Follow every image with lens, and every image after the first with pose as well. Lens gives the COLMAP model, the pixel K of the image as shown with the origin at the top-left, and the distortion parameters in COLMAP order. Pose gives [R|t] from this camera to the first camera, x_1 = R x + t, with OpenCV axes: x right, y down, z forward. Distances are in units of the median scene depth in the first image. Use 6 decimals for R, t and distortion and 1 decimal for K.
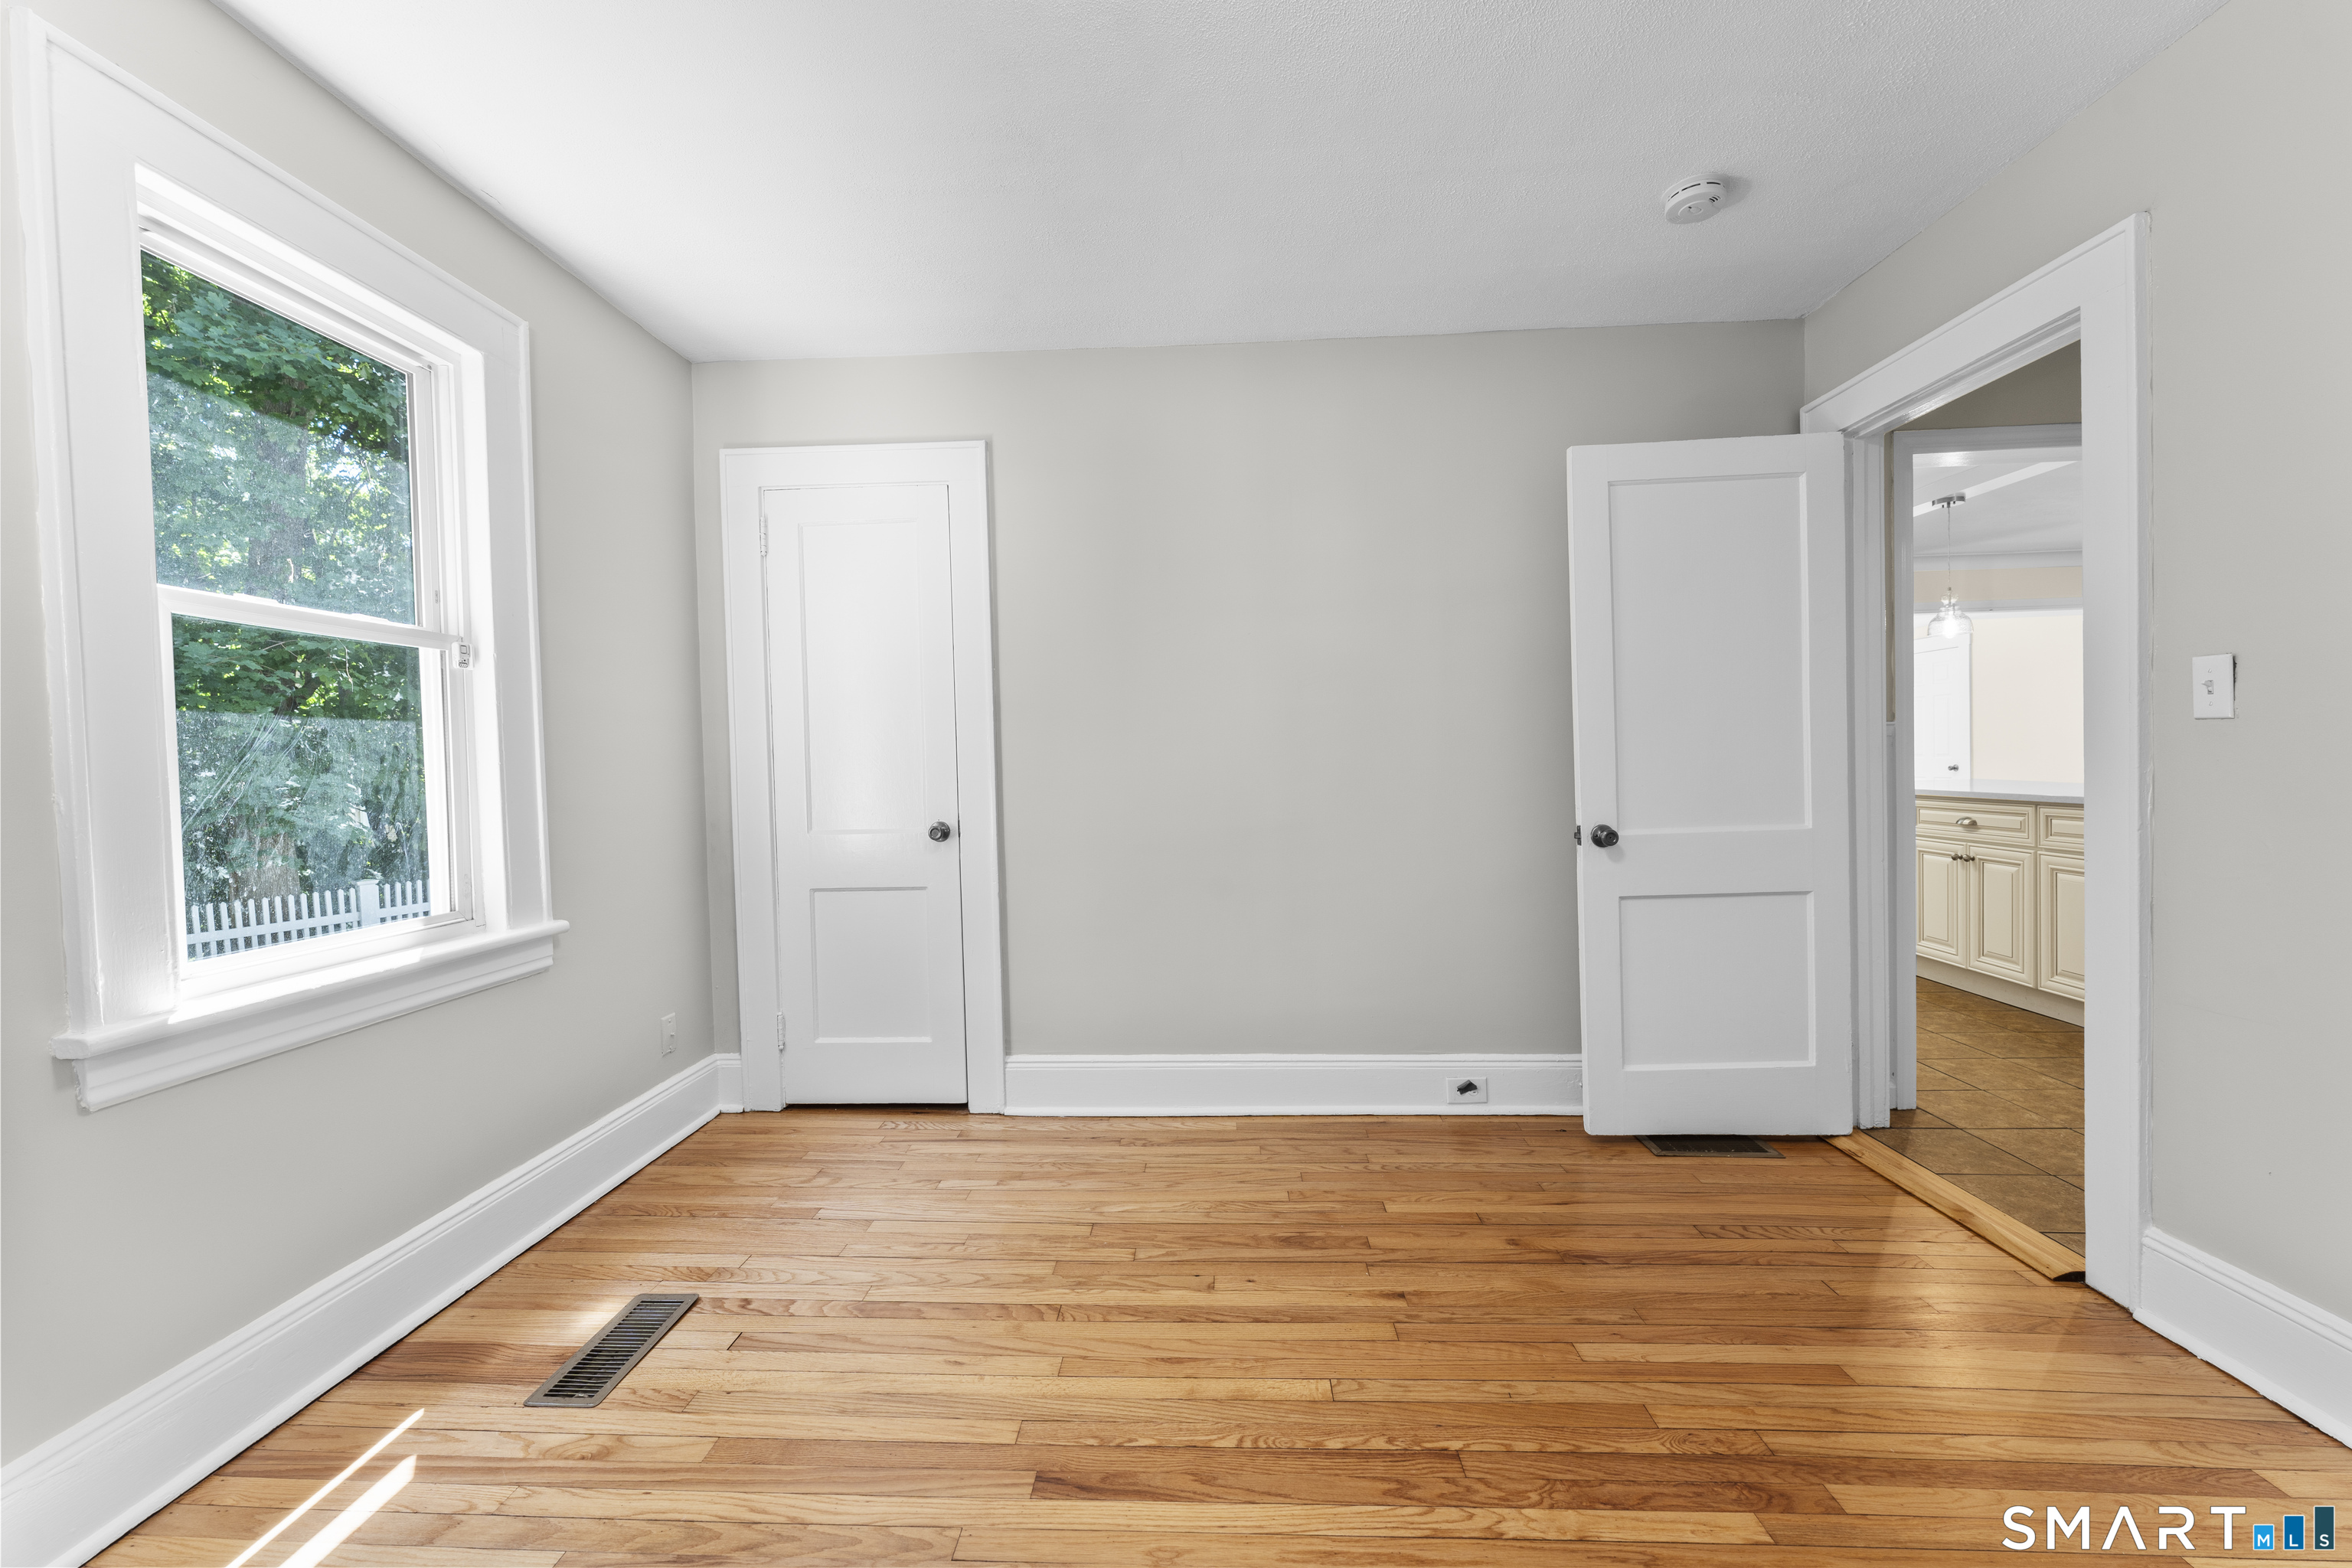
lens RADIAL K [[936.3, 0, 1167.1], [0, 936.3, 790.9], [0, 0, 1]] dist [-0.002757, -0.000683]
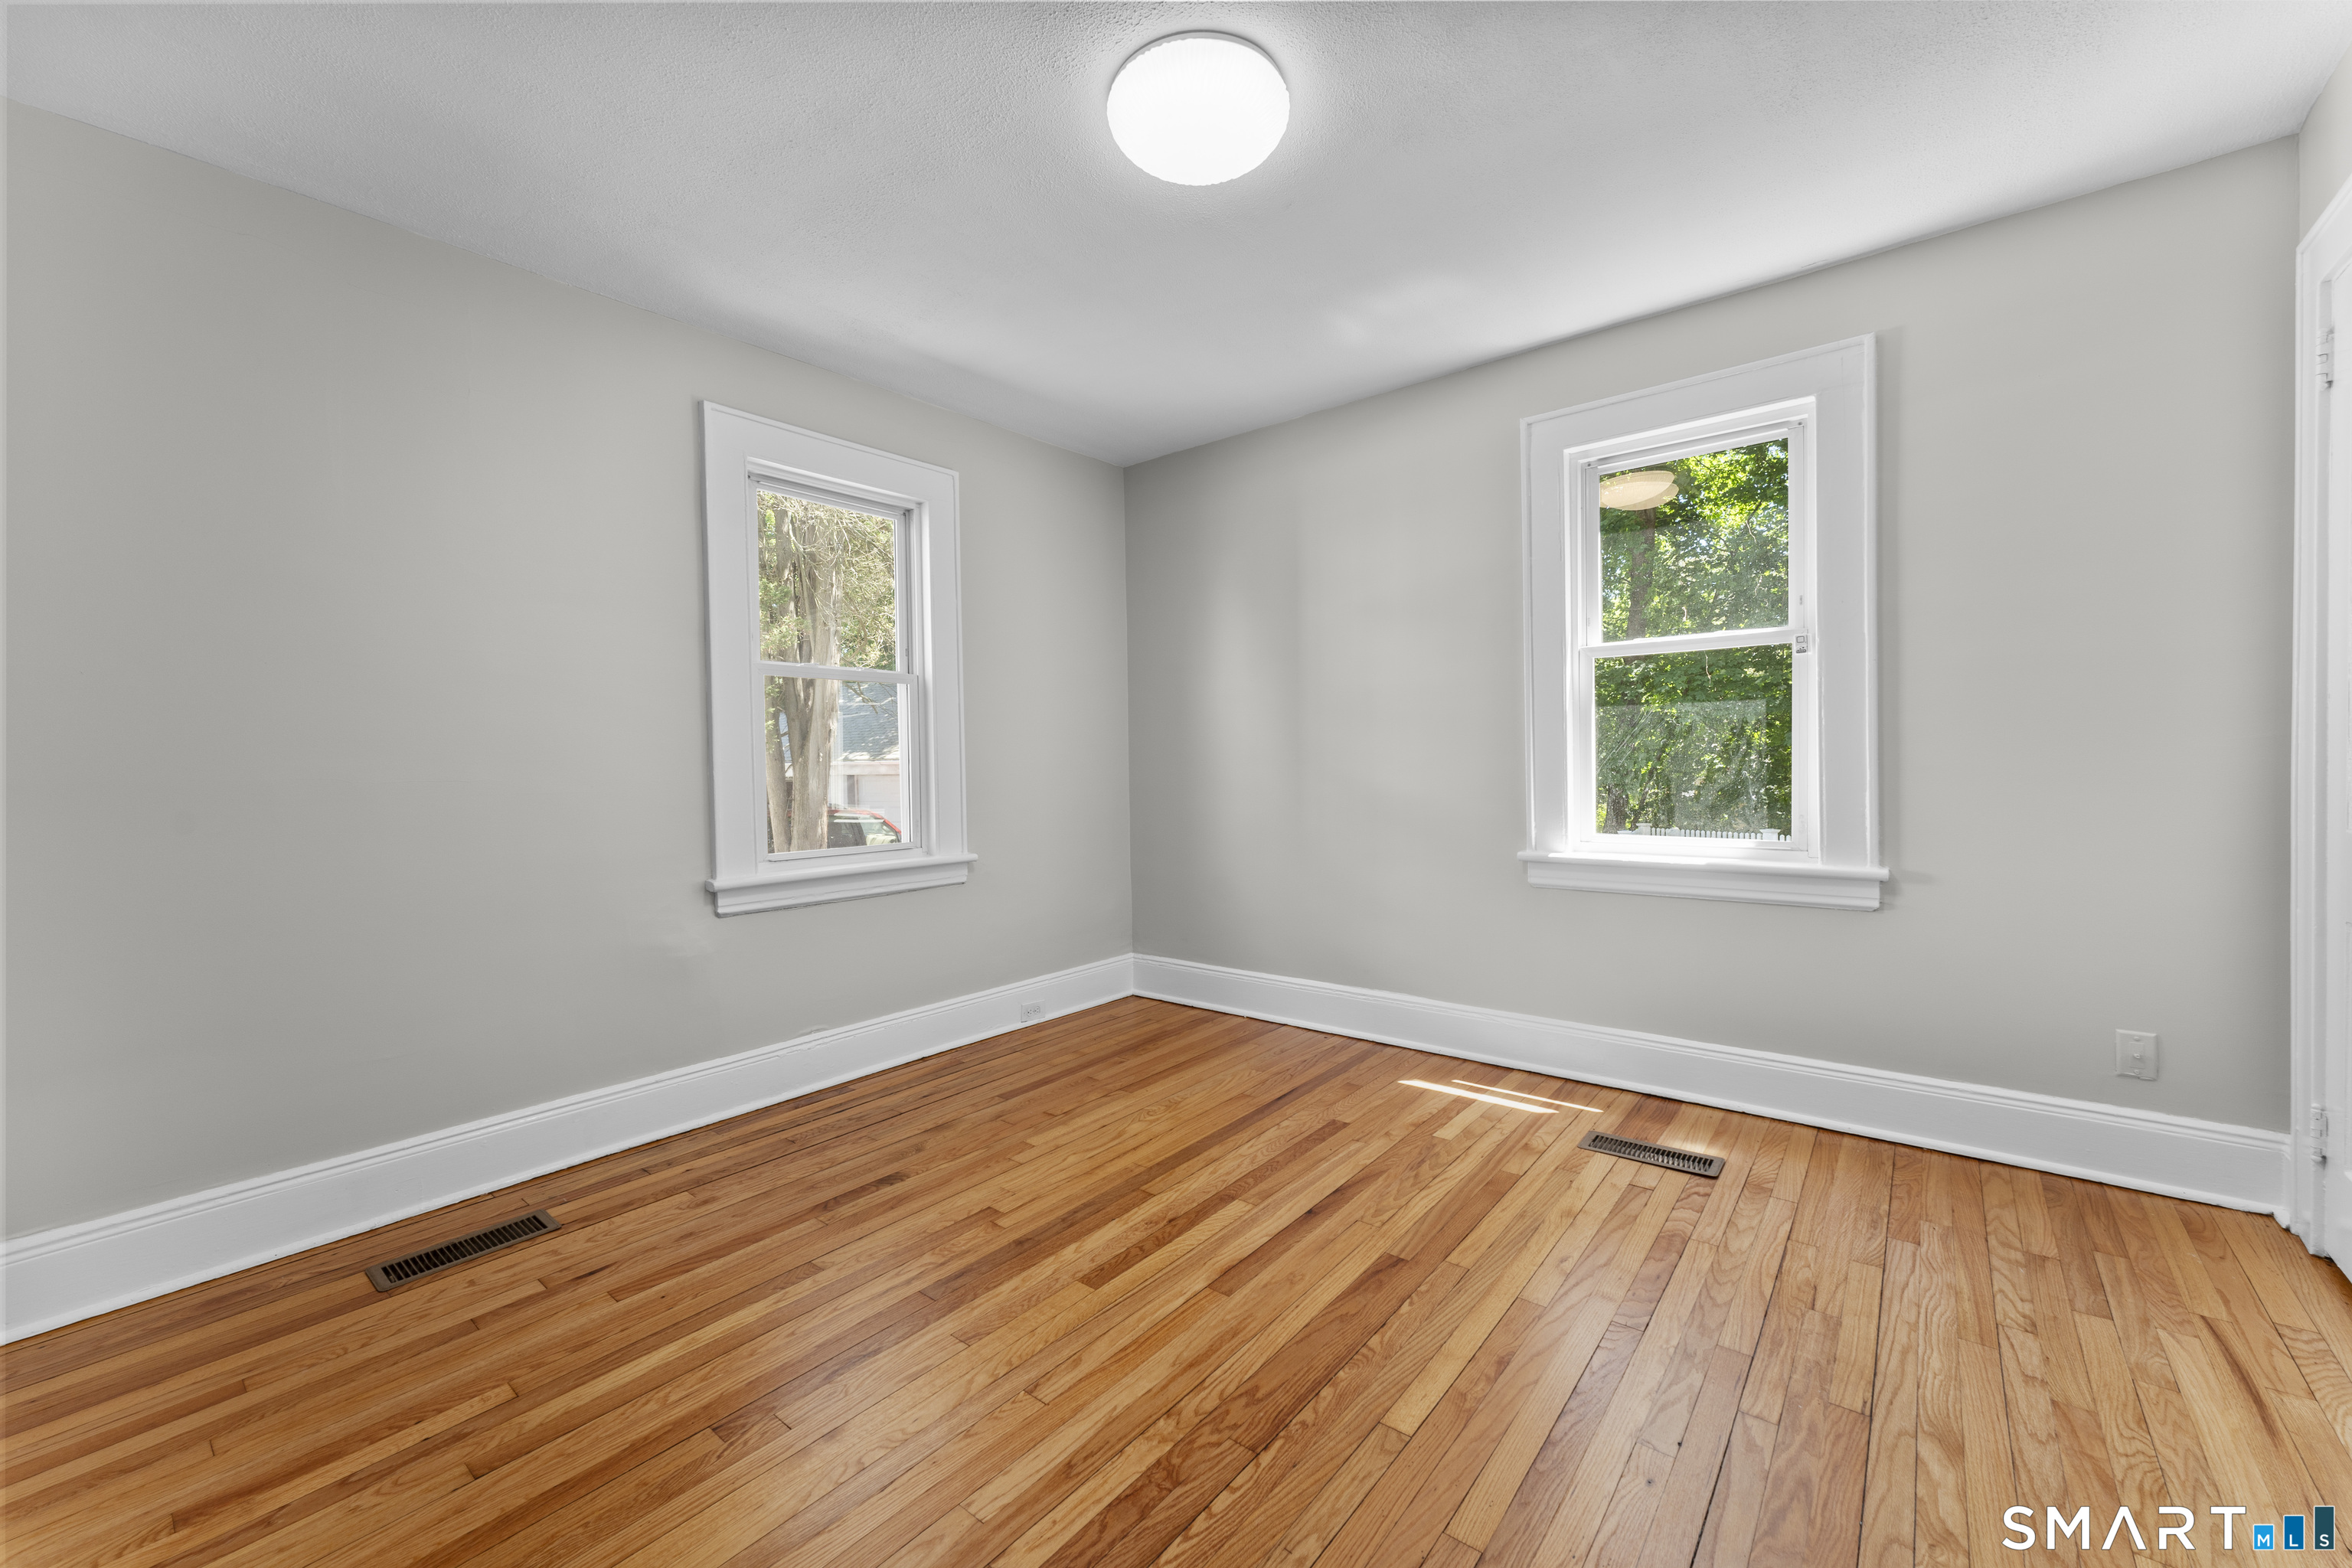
lens RADIAL K [[936.3, 0, 1167.1], [0, 936.3, 790.9], [0, 0, 1]] dist [-0.002757, -0.000683]
pose [[-0.595648, 0.060777, -0.800943, 1.051949], [0.006635, 0.997472, 0.070756, -0.052699], [0.803218, 0.036831, -0.594545, 1.405222]]
